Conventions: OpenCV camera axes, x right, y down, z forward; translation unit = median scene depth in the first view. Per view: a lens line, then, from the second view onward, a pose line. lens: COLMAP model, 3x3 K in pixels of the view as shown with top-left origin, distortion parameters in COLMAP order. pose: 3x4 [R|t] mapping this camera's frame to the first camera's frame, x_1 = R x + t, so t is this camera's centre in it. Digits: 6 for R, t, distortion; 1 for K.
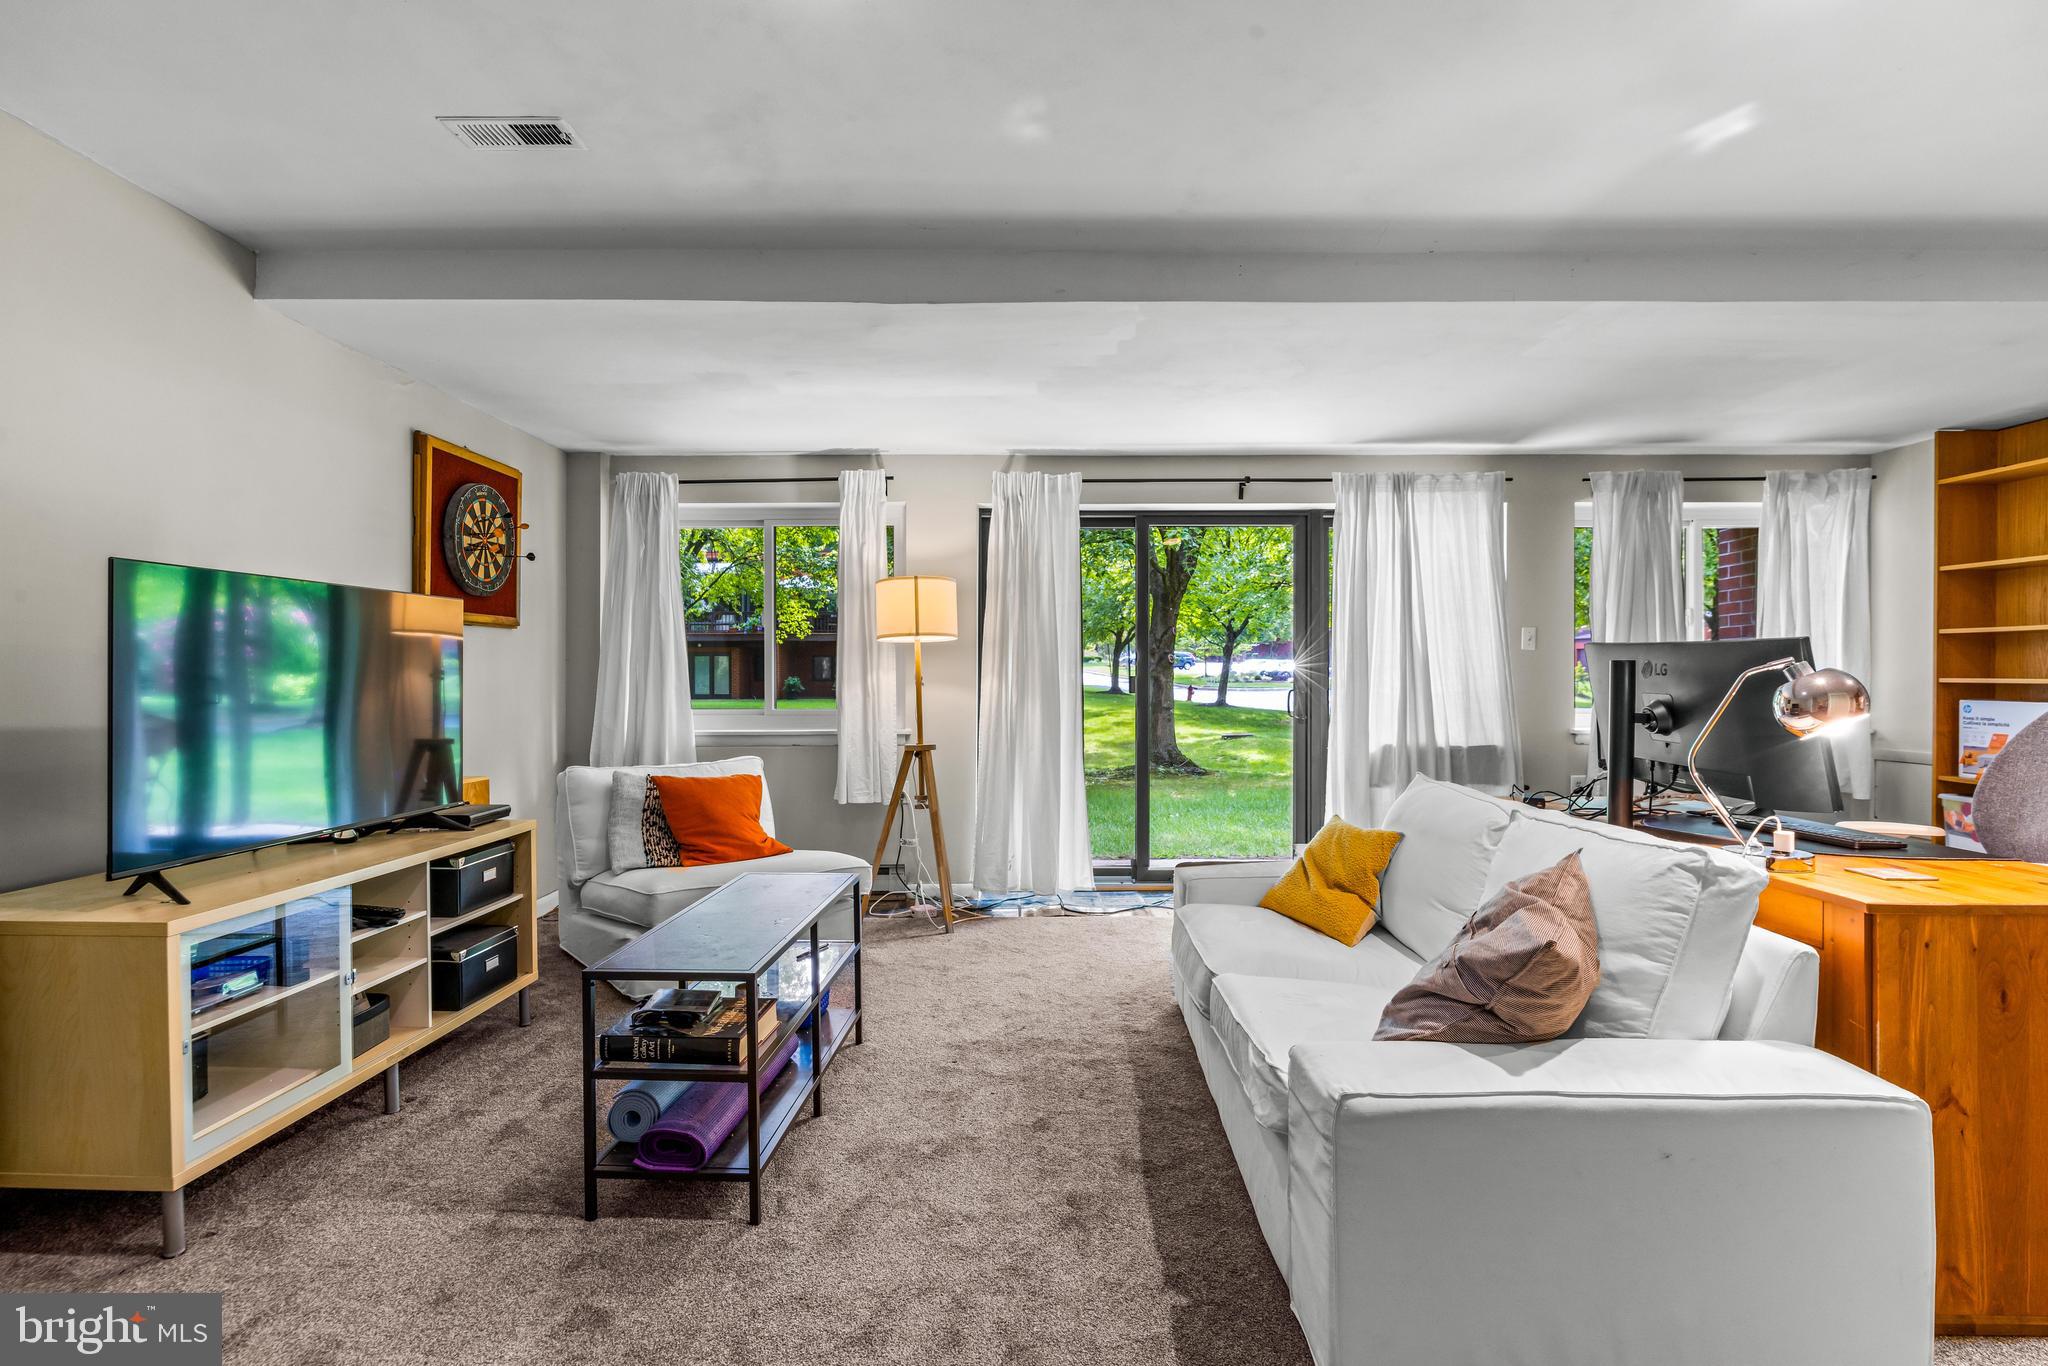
lens RADIAL K [[986.2, 0, 1062.1], [0, 986.2, 679.9], [0, 0, 1]] dist [-0.014234, -0.000088]
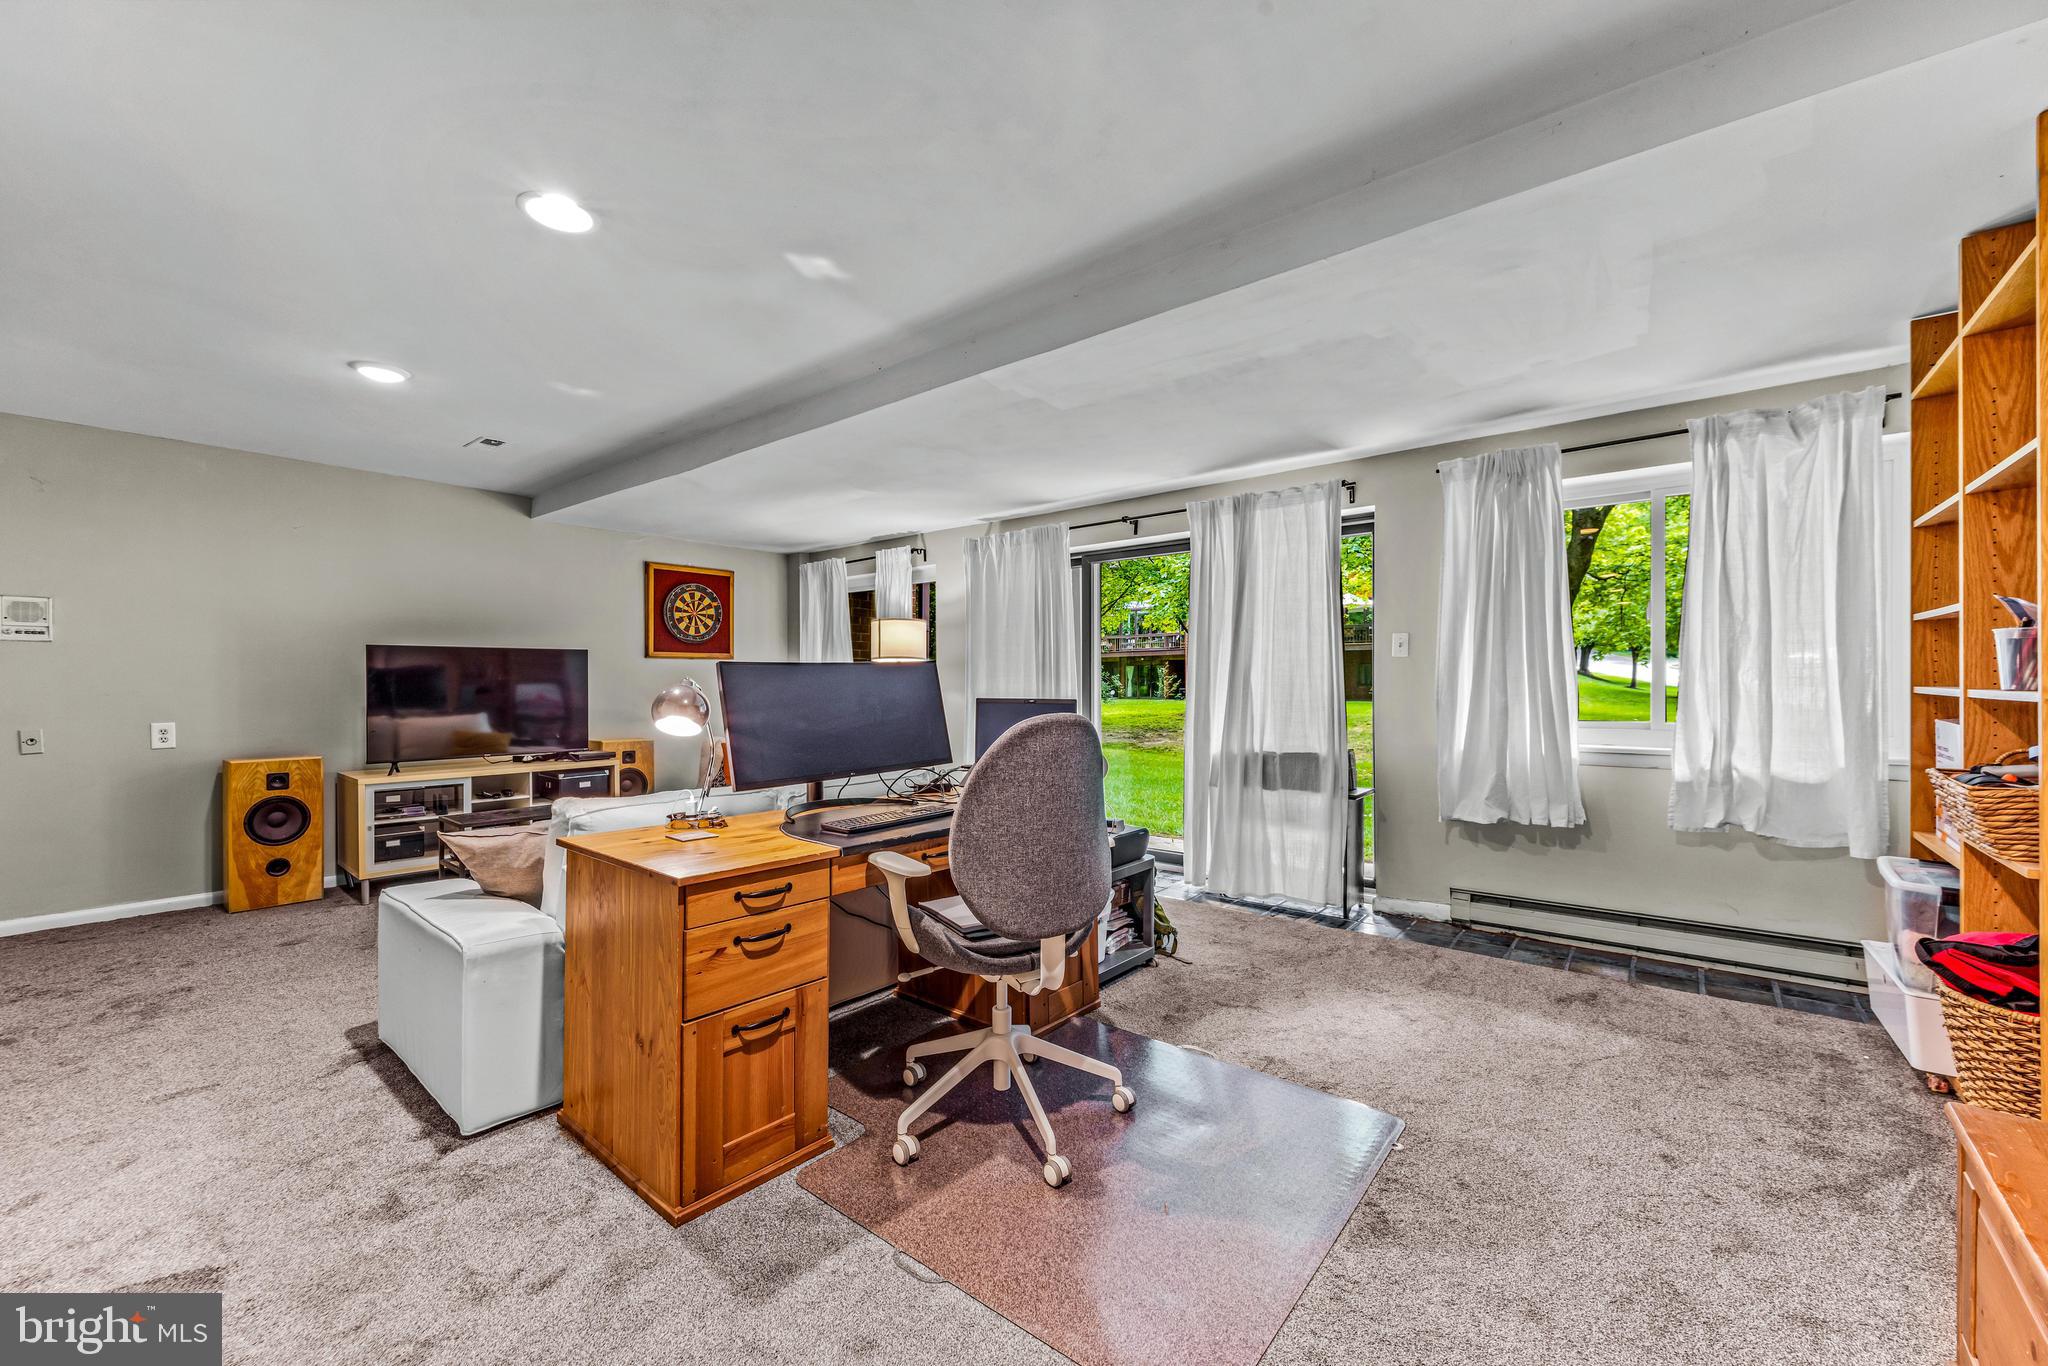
lens RADIAL K [[821.6, 0, 1020.3], [0, 821.6, 679.1], [0, 0, 1]] dist [-0.000703, -0.001262]
pose [[0.769733, -0.005586, -0.638341, 0.754074], [0.002618, 0.999981, -0.005594, -0.005690], [0.638360, 0.002635, 0.769733, 0.163038]]
